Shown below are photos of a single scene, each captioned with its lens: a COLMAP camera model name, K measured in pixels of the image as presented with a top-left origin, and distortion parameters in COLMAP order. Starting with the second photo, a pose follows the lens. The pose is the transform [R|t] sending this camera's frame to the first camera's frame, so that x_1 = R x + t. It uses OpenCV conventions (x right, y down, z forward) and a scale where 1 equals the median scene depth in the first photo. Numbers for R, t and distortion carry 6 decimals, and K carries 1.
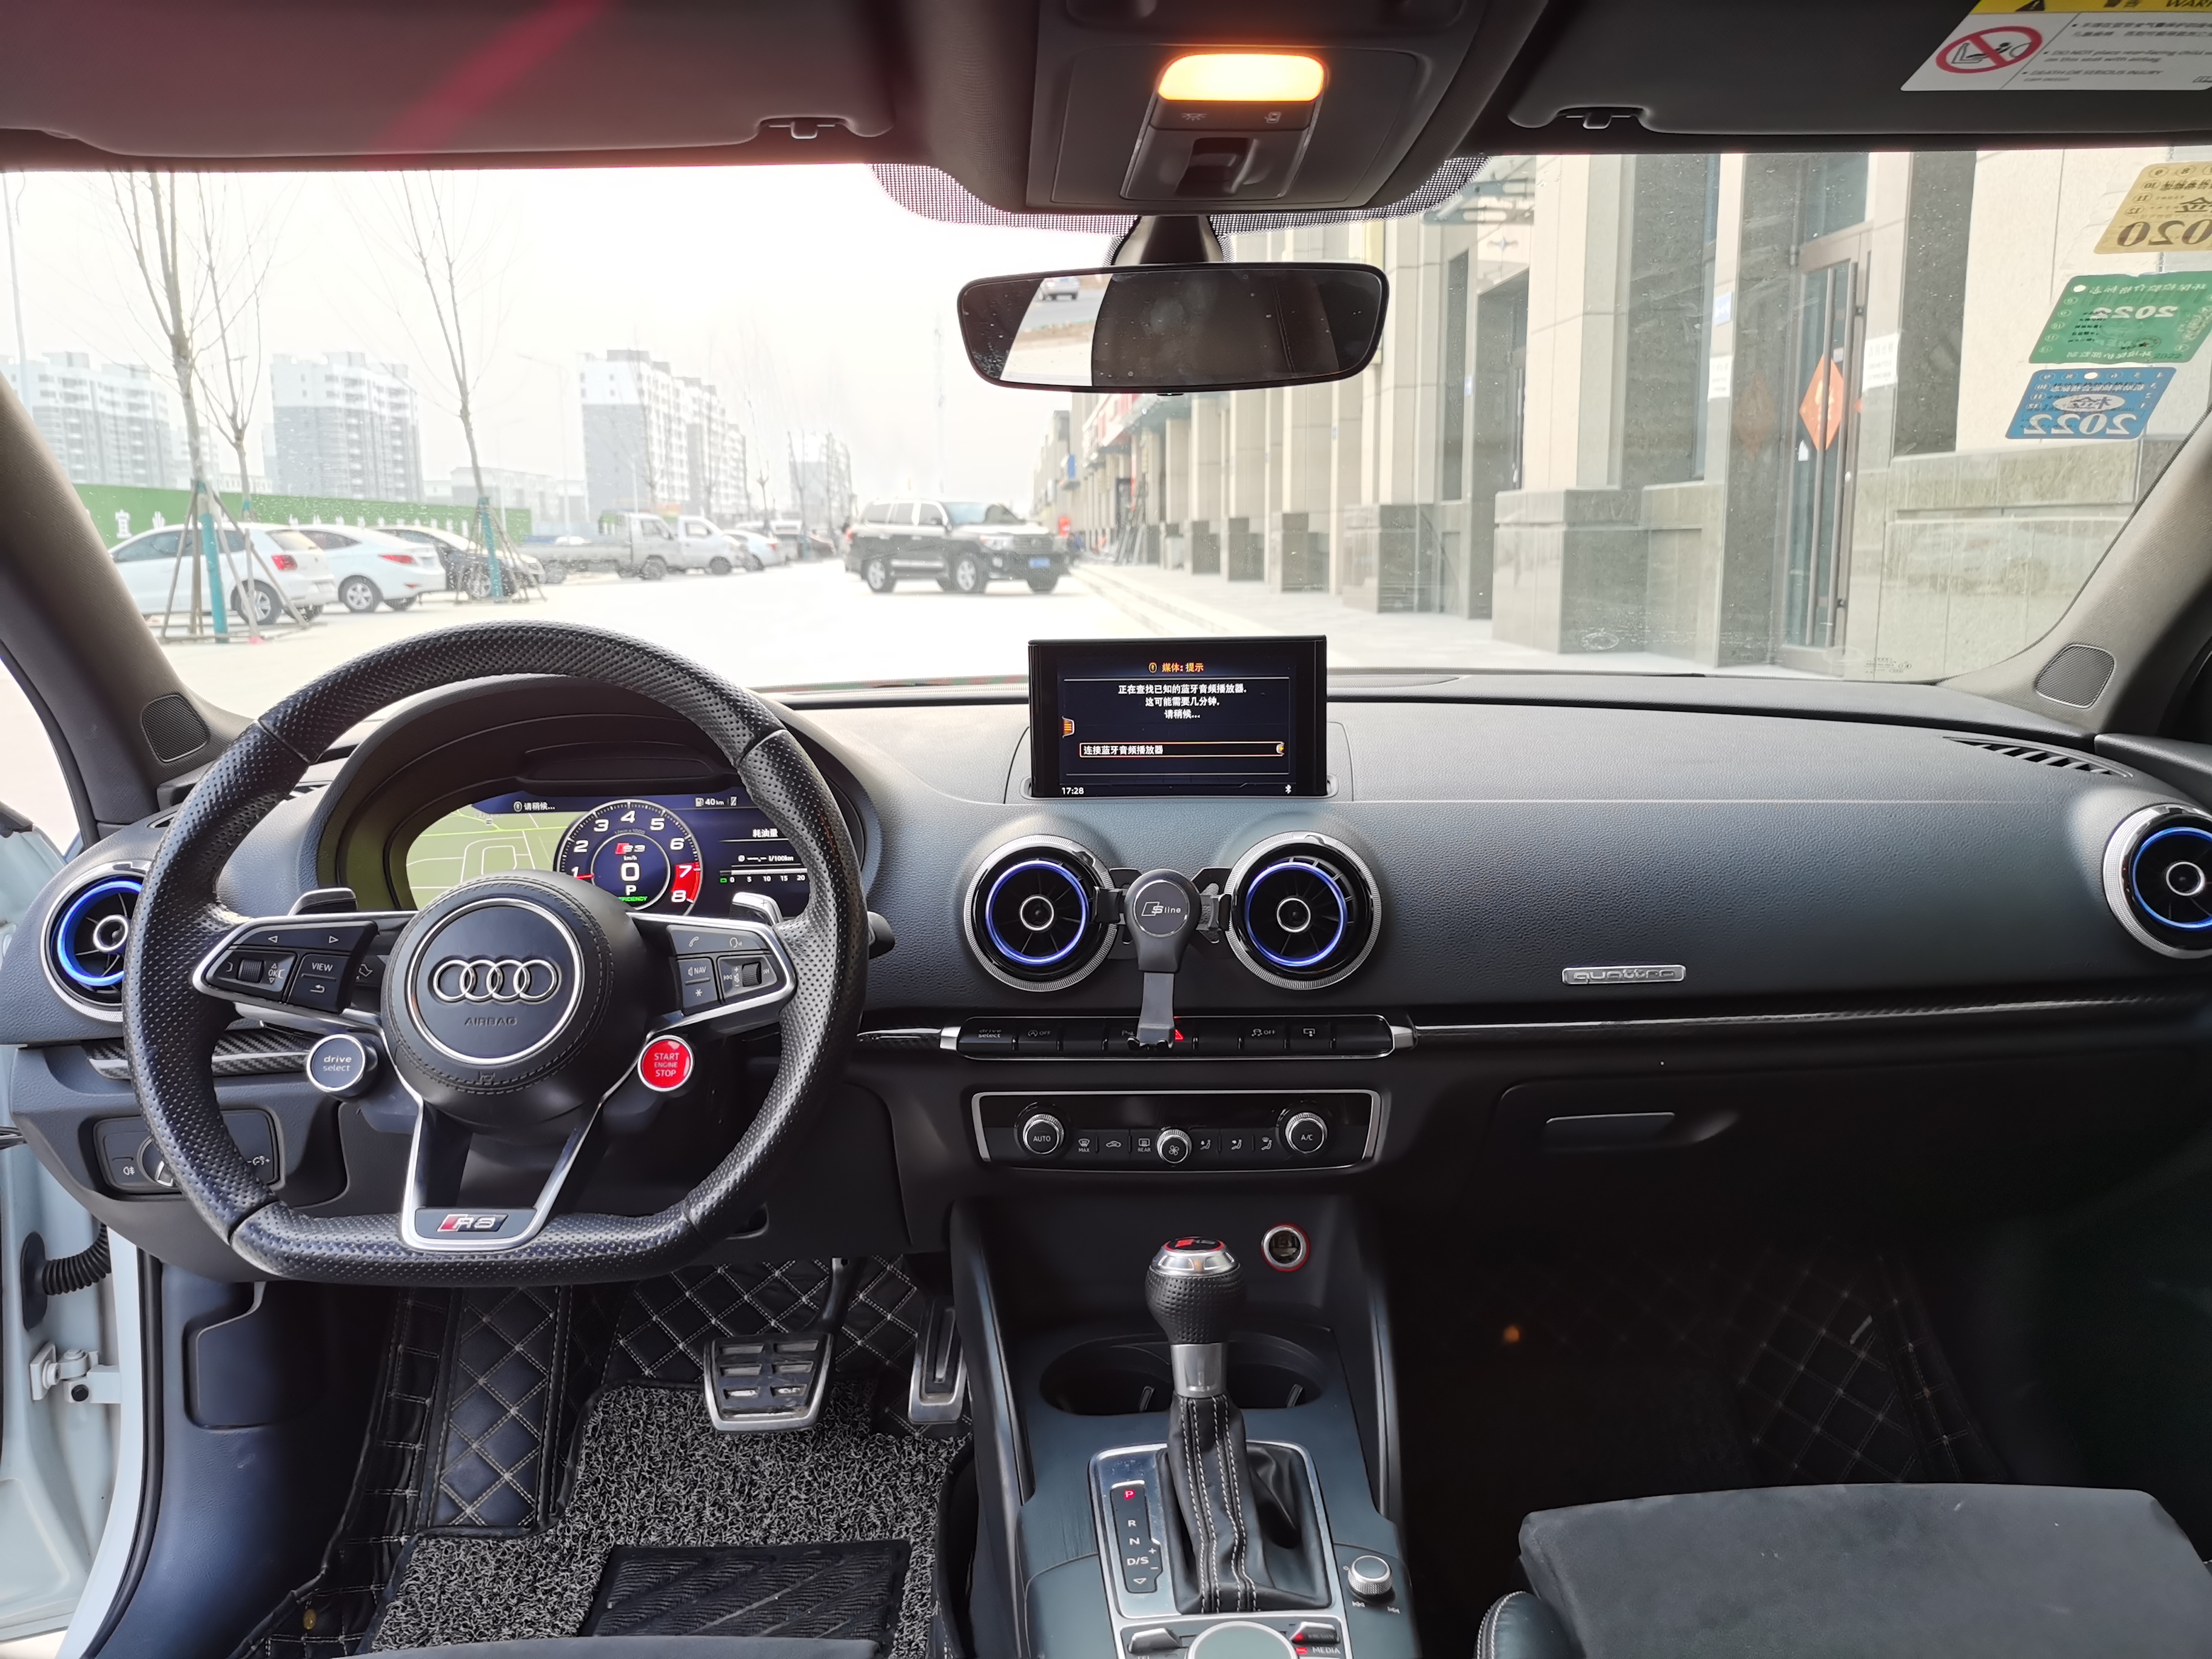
lens RADIAL K [[1734.5, 0, 1106.0], [0, 1734.5, 829.5], [0, 0, 1]] dist [0.072623, -0.078225]
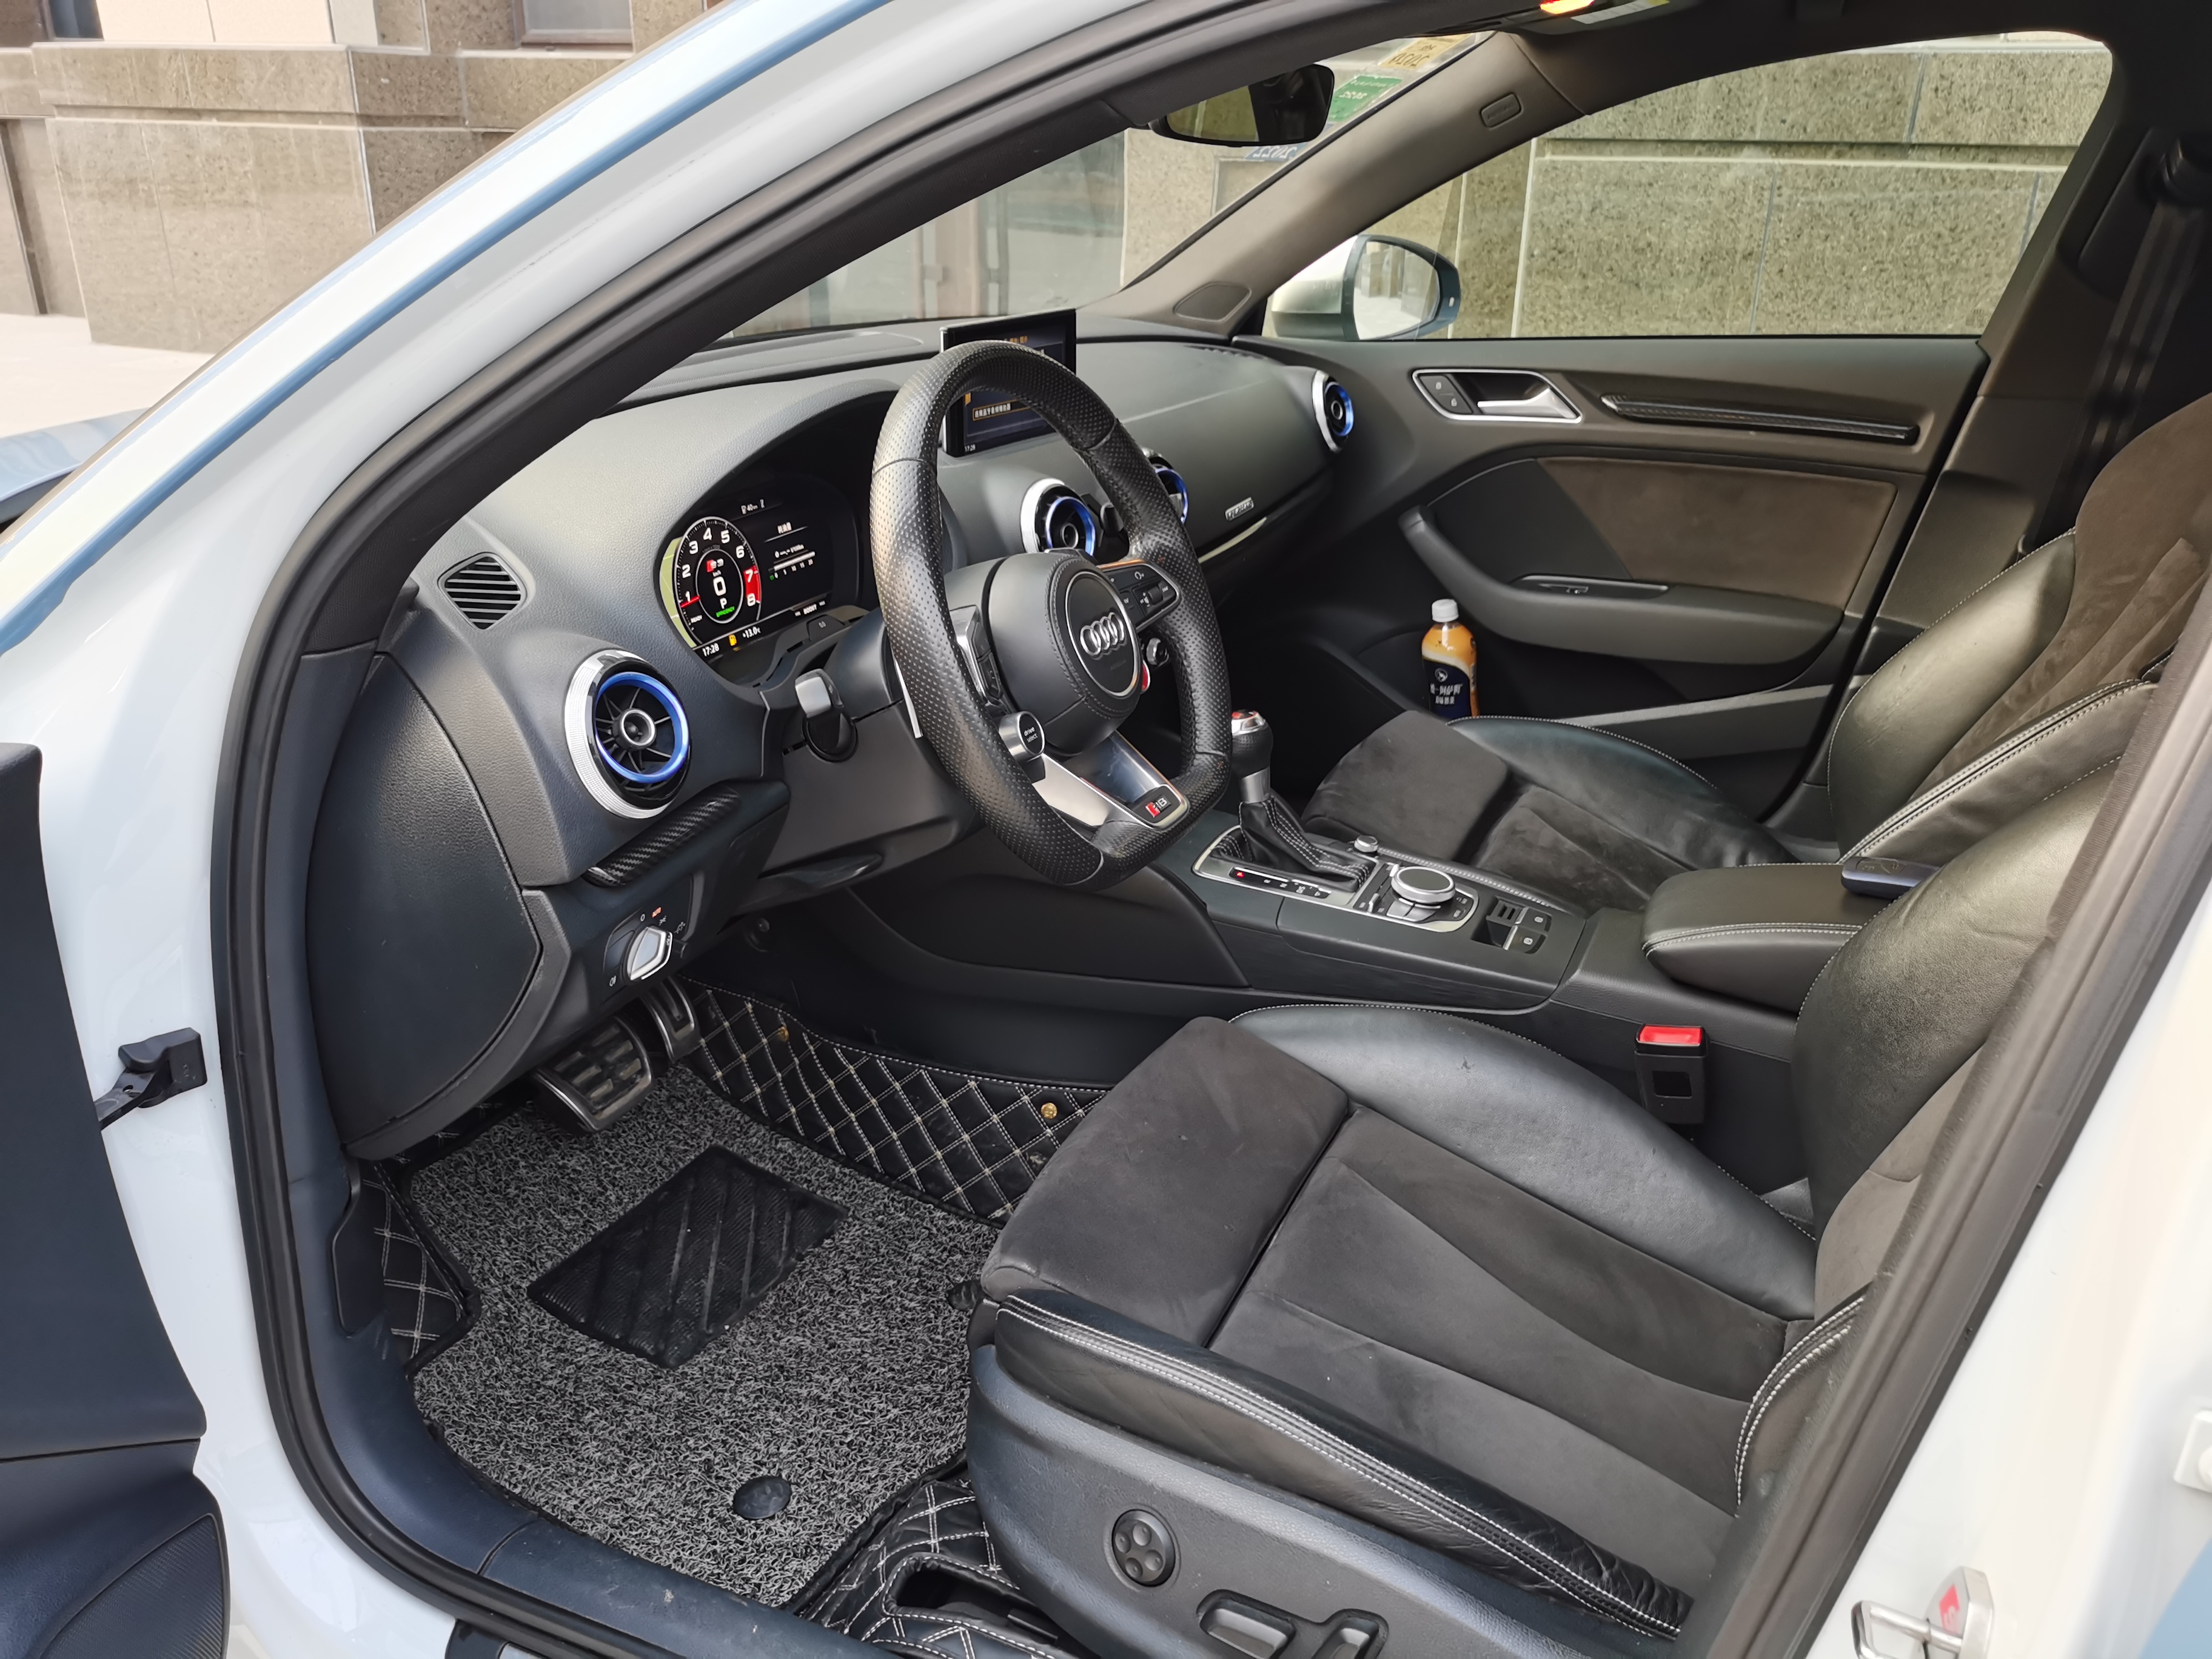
lens RADIAL K [[1793.6, 0, 1106.0], [0, 1793.6, 829.5], [0, 0, 1]] dist [0.009309, 0.001256]
pose [[0.431117, -0.314823, 0.845591, -0.105694], [0.123240, 0.948918, 0.290460, -0.011375], [-0.893840, -0.021012, 0.447894, 0.028561]]
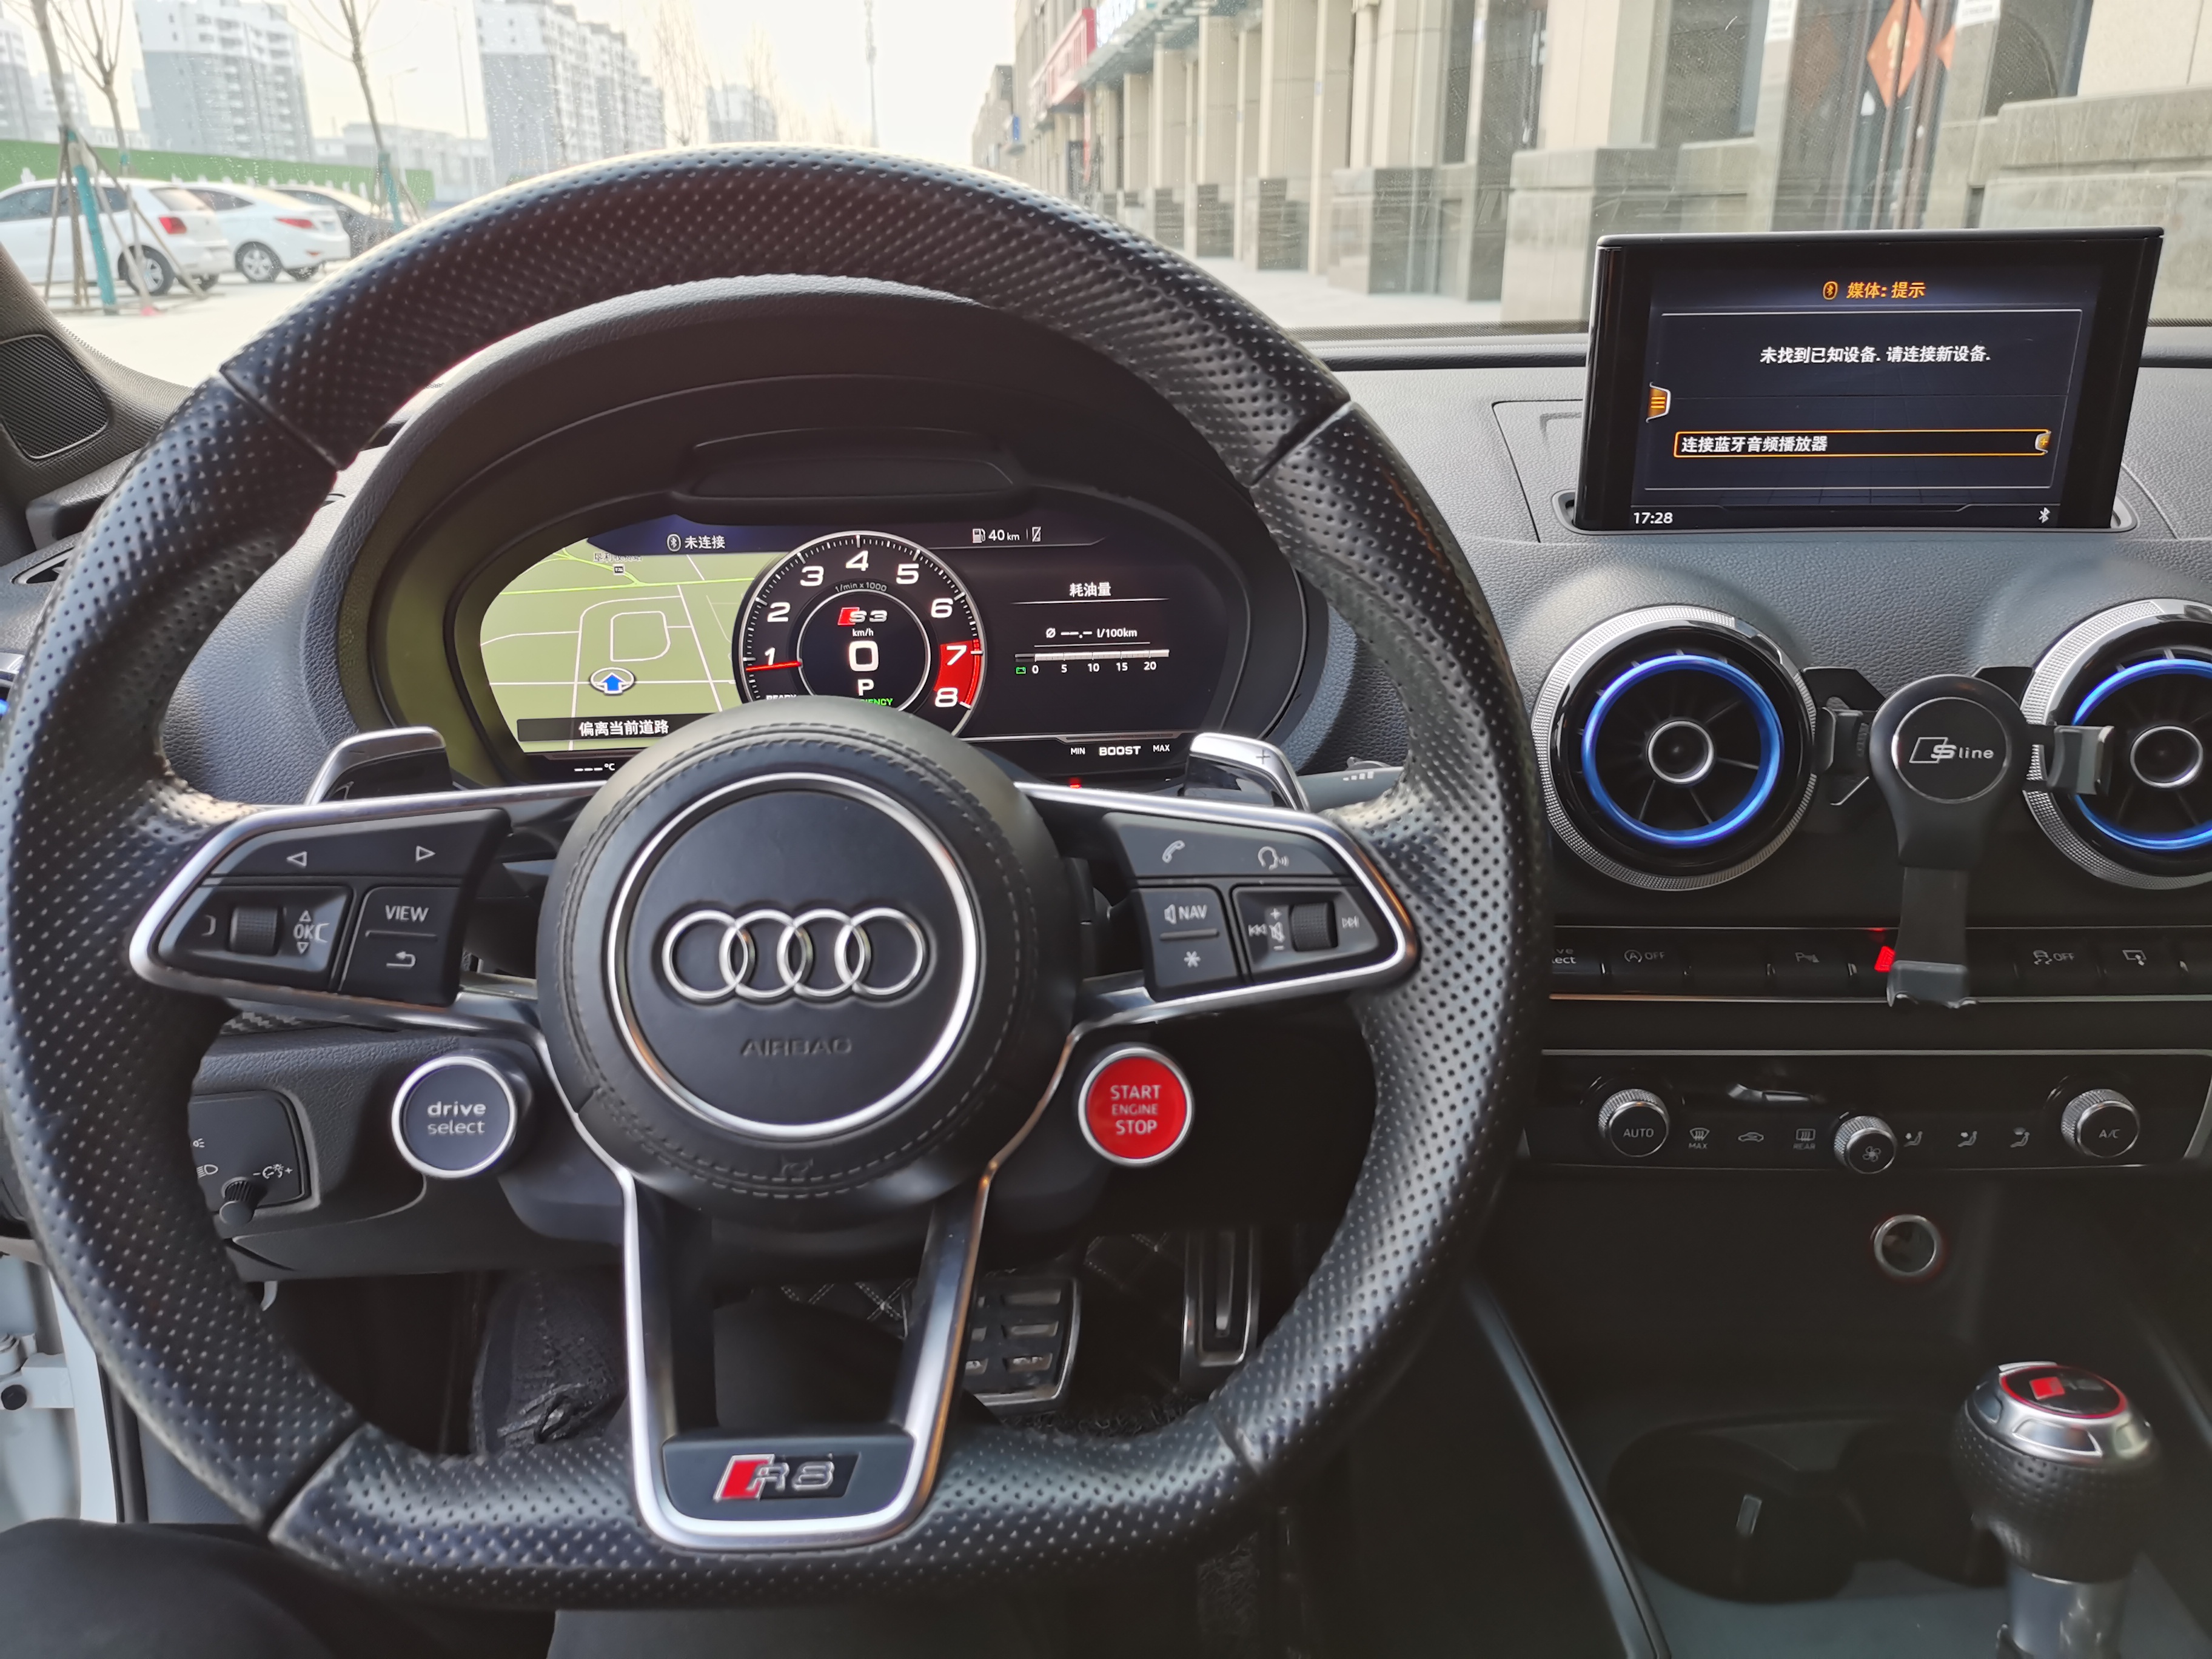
lens RADIAL K [[1720.1, 0, 1106.0], [0, 1720.1, 829.5], [0, 0, 1]] dist [0.034513, -0.013079]
pose [[0.999273, -0.004439, 0.037853, -0.019958], [-0.002279, 0.984456, 0.175618, -0.001880], [-0.038044, -0.175577, 0.983730, 0.038968]]
